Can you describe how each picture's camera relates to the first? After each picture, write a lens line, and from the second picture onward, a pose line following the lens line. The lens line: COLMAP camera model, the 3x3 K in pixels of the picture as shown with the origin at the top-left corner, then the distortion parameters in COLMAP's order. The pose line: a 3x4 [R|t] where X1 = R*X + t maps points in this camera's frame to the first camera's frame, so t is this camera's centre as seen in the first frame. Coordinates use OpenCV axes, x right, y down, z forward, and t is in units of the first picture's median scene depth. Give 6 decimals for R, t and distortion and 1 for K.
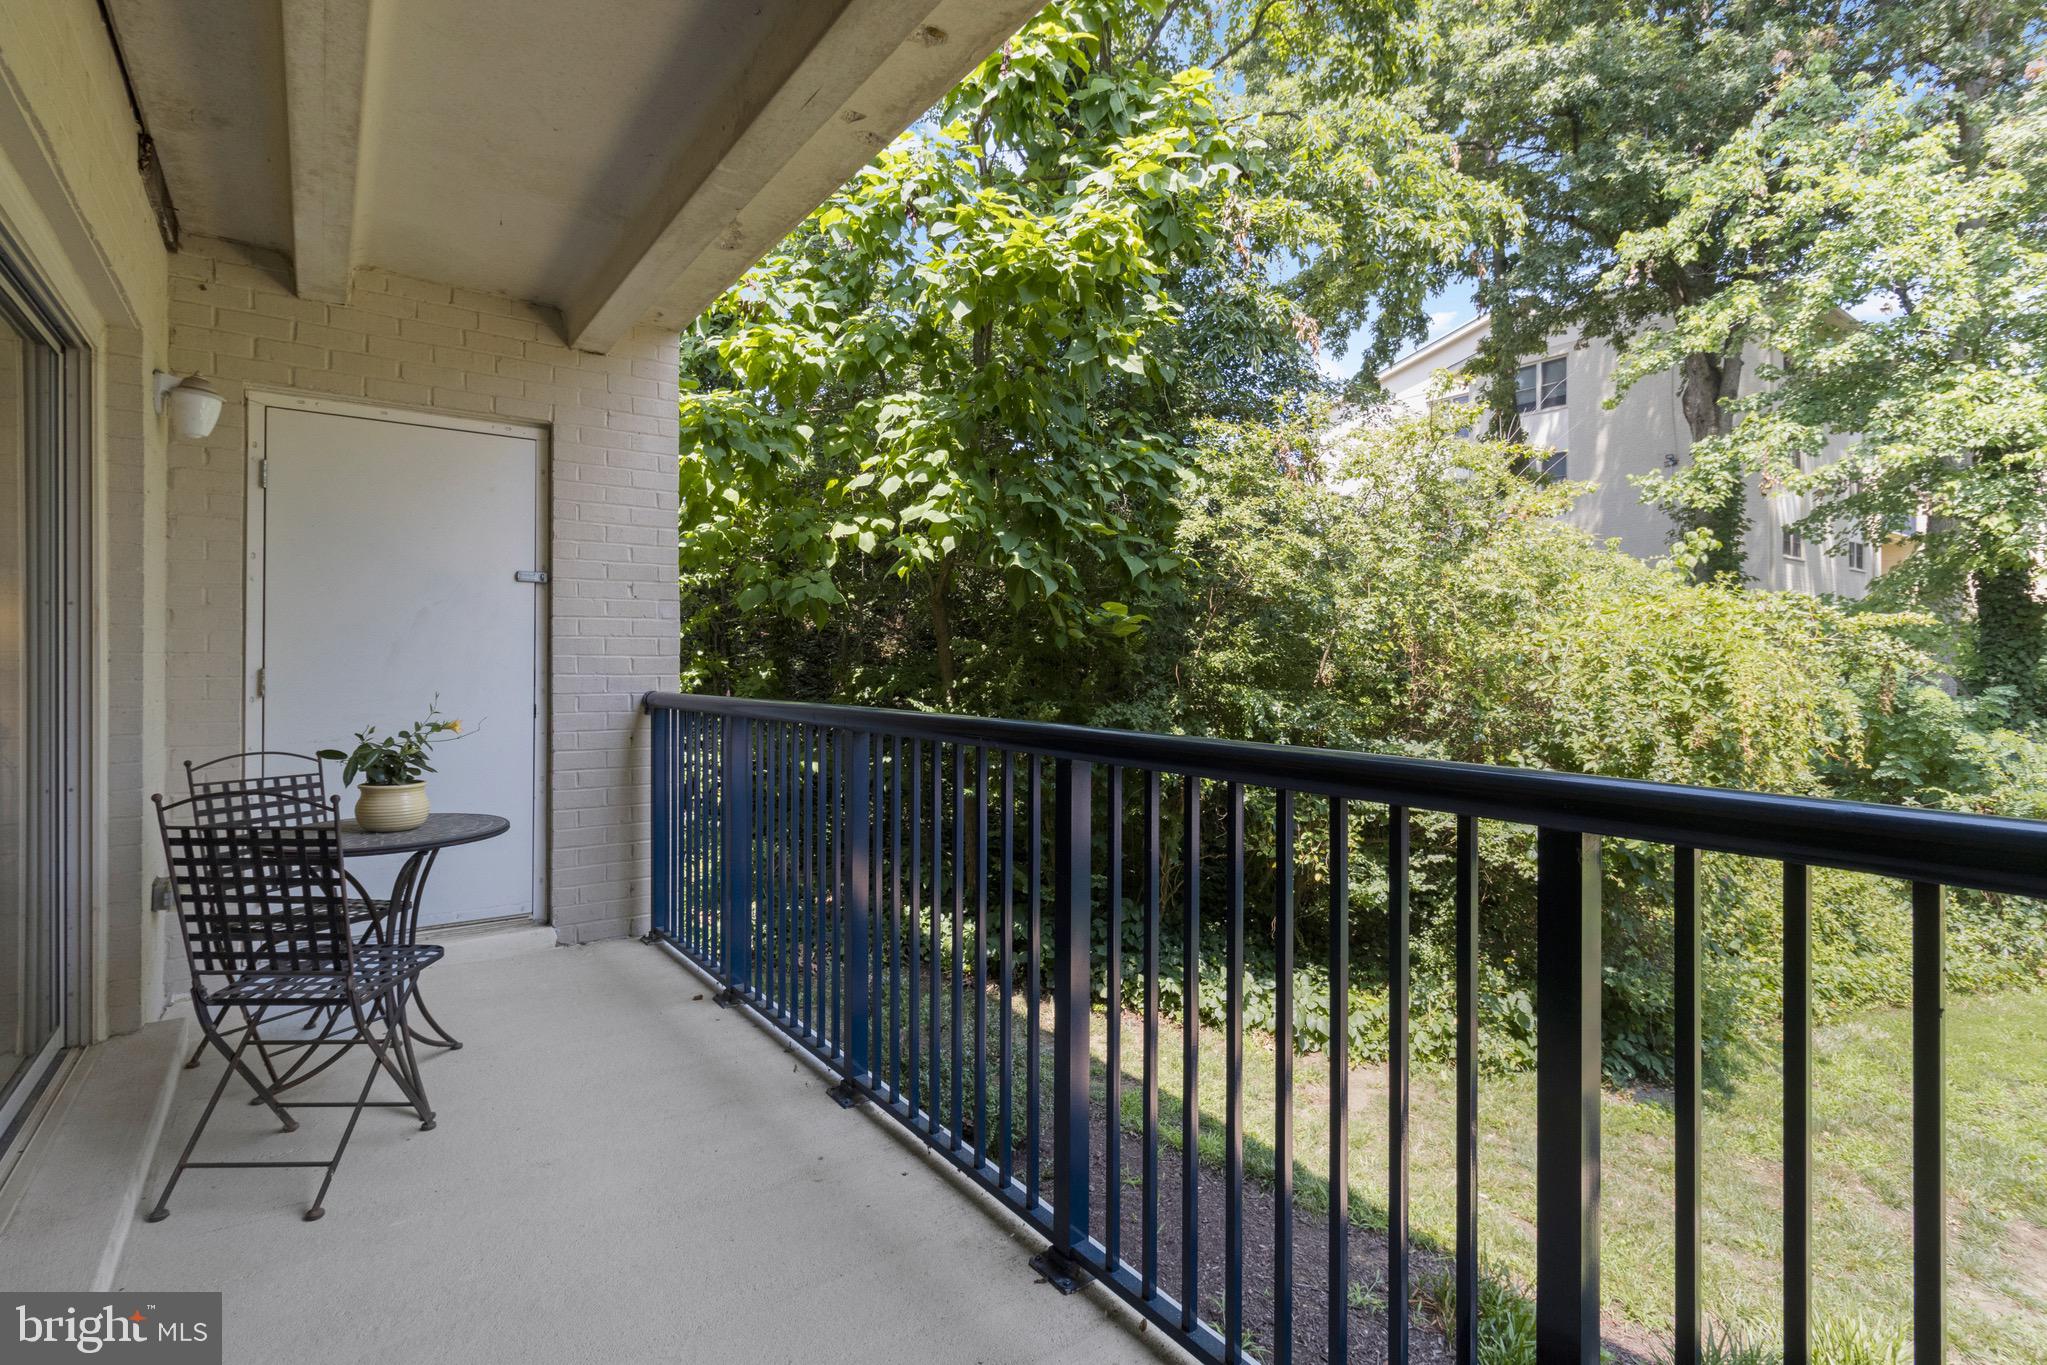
lens RADIAL K [[972.8, 0, 1019.1], [0, 972.8, 657.1], [0, 0, 1]] dist [0.002462, 0.000482]
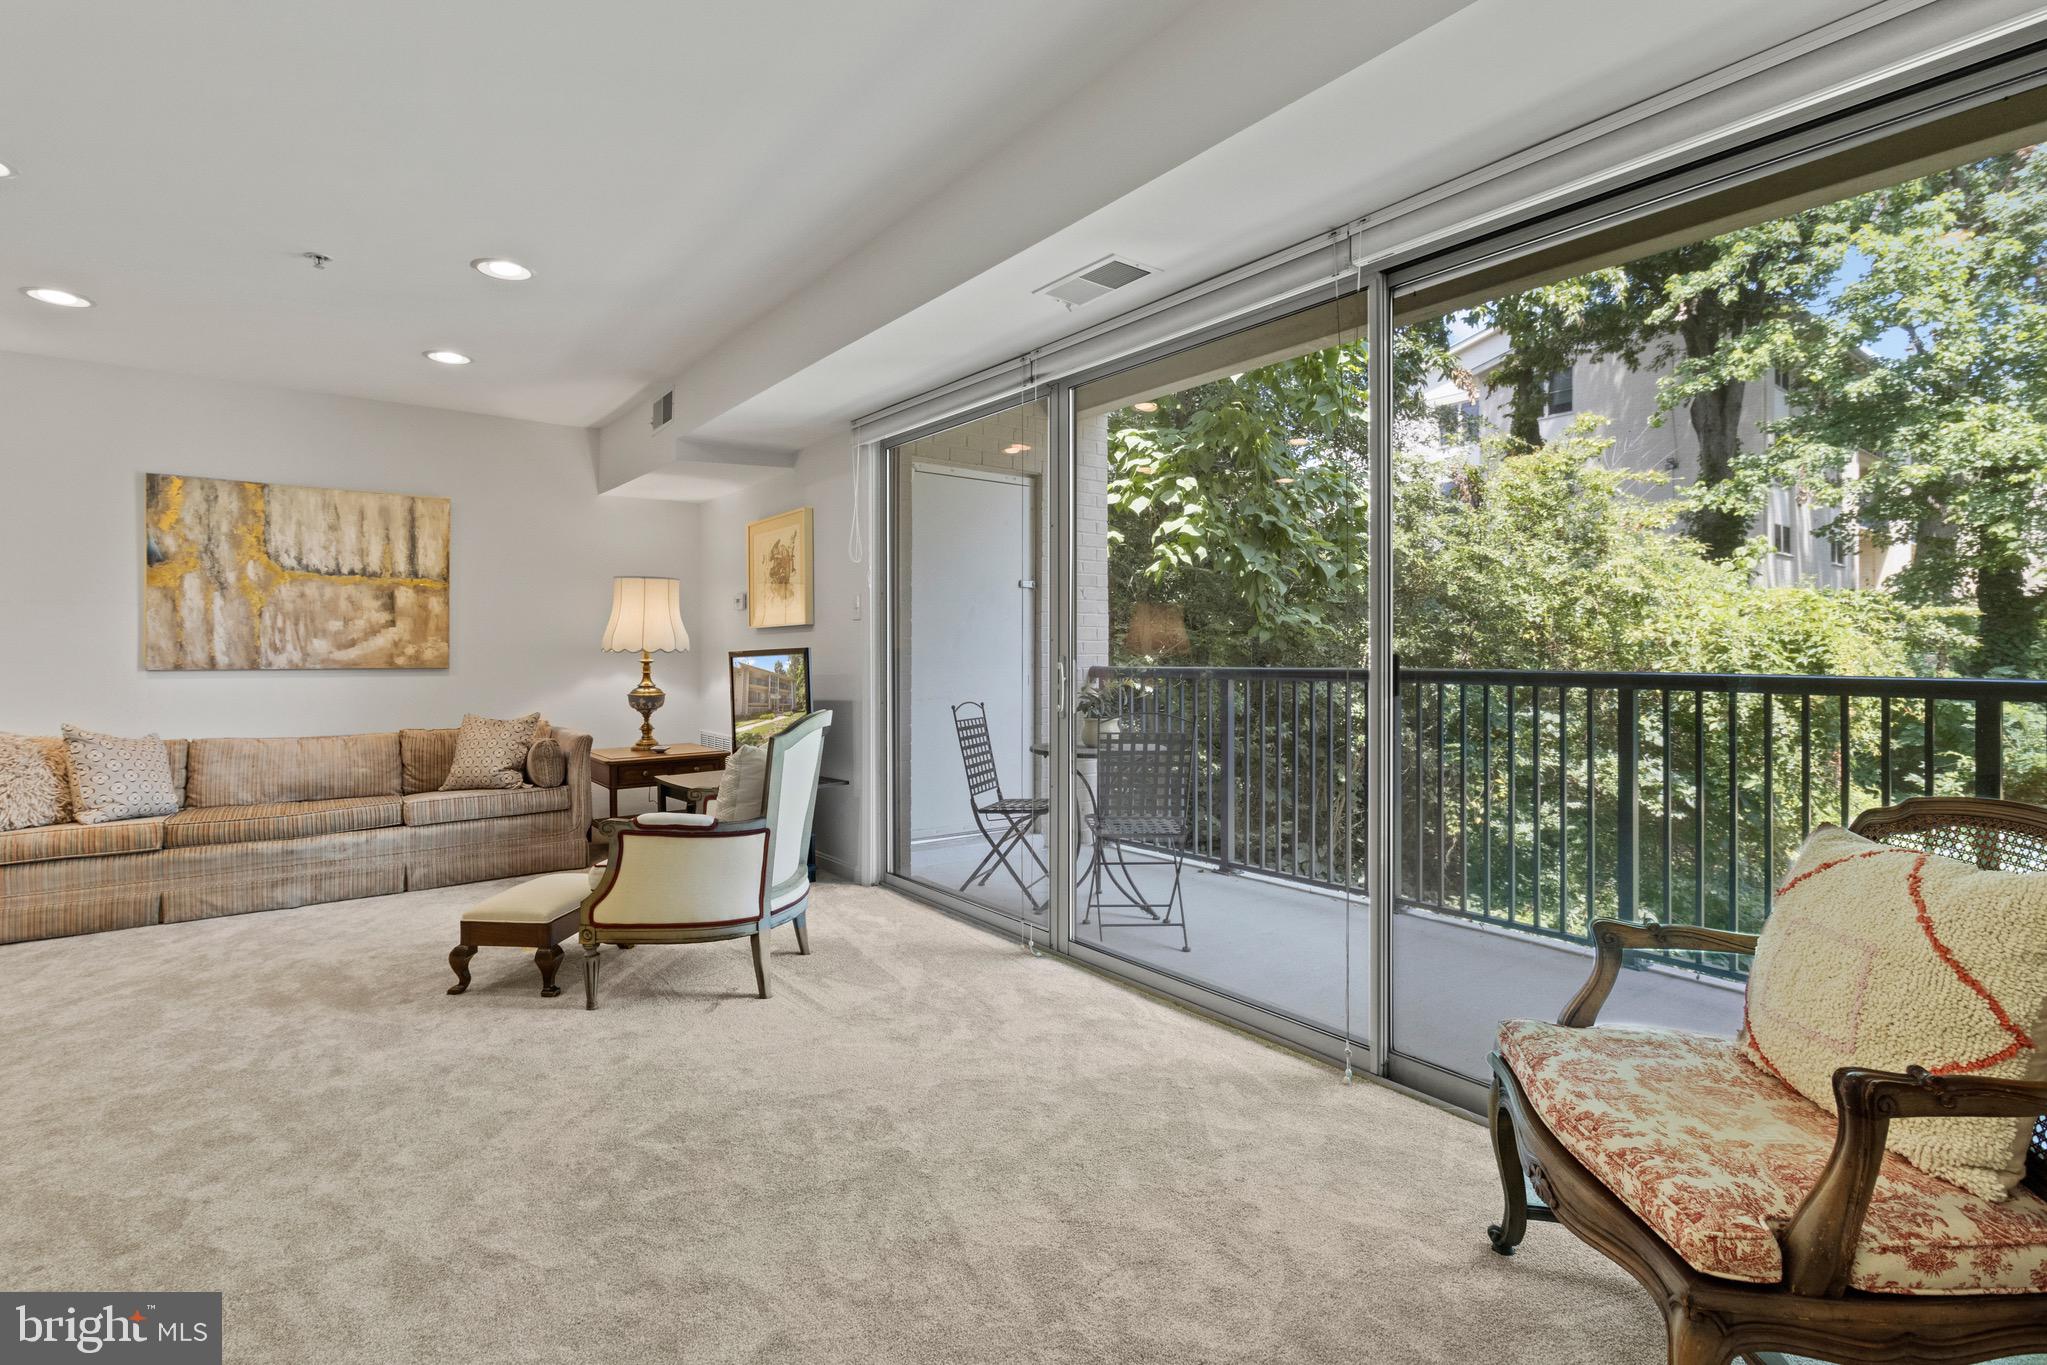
lens RADIAL K [[972.8, 0, 1019.1], [0, 972.8, 657.1], [0, 0, 1]] dist [0.002462, 0.000482]
pose [[0.999549, -0.003989, 0.029765, -0.230015], [0.003804, 0.999973, 0.006257, 0.005789], [-0.029789, -0.006141, 0.999537, -0.158449]]
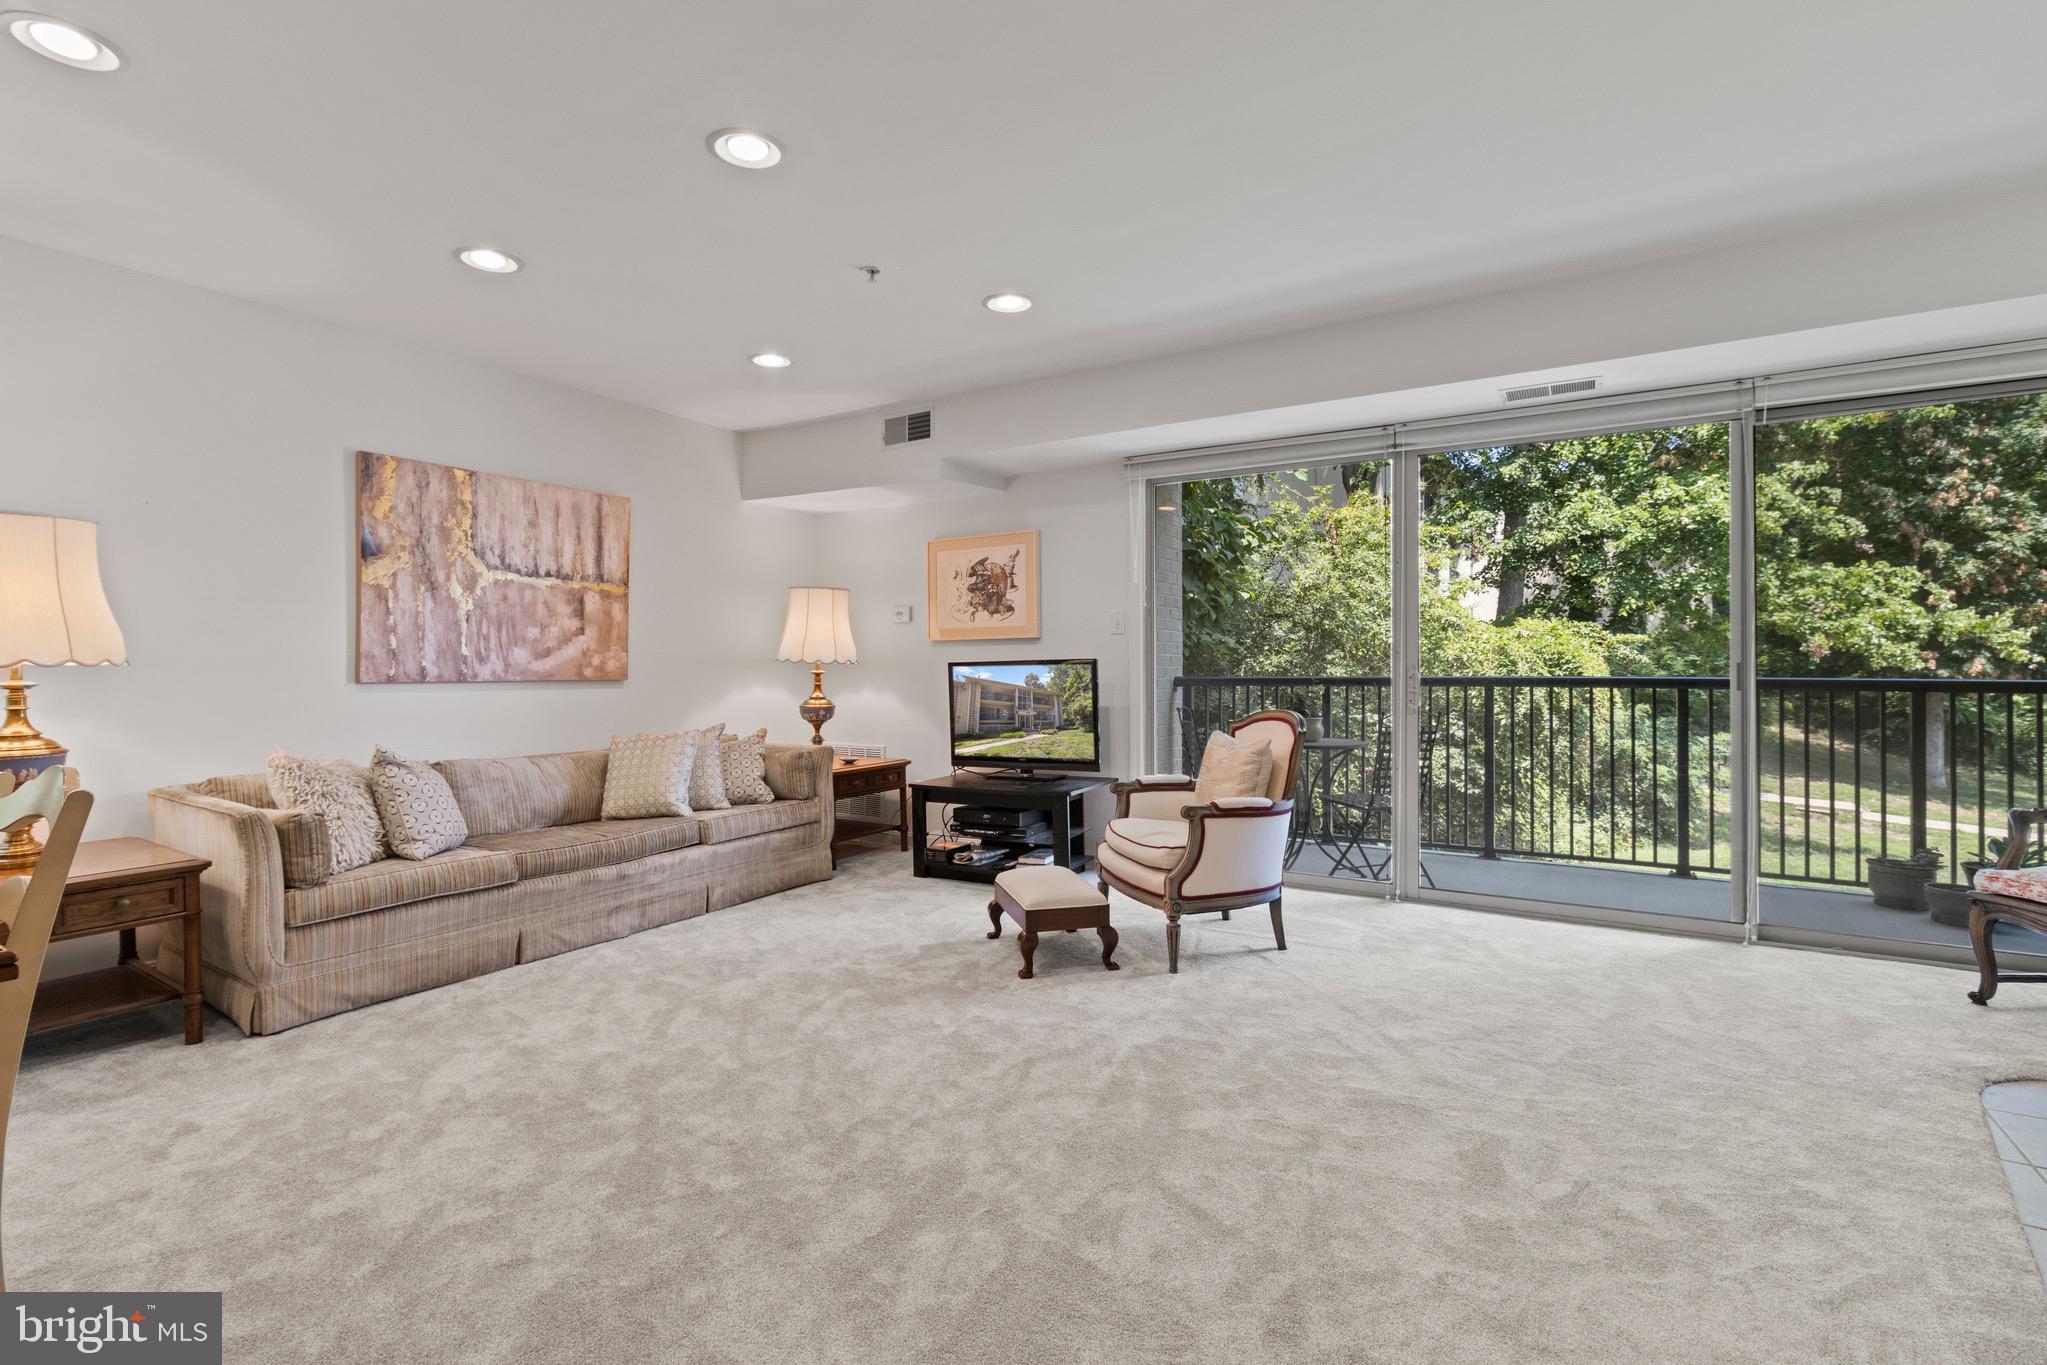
lens RADIAL K [[967.6, 0, 1017.6], [0, 967.6, 669.8], [0, 0, 1]] dist [0.001314, 0.000779]
pose [[0.920137, -0.004221, 0.391574, -0.547083], [0.003012, 0.999989, 0.003701, 0.007571], [-0.391585, -0.002226, 0.920139, -0.146631]]
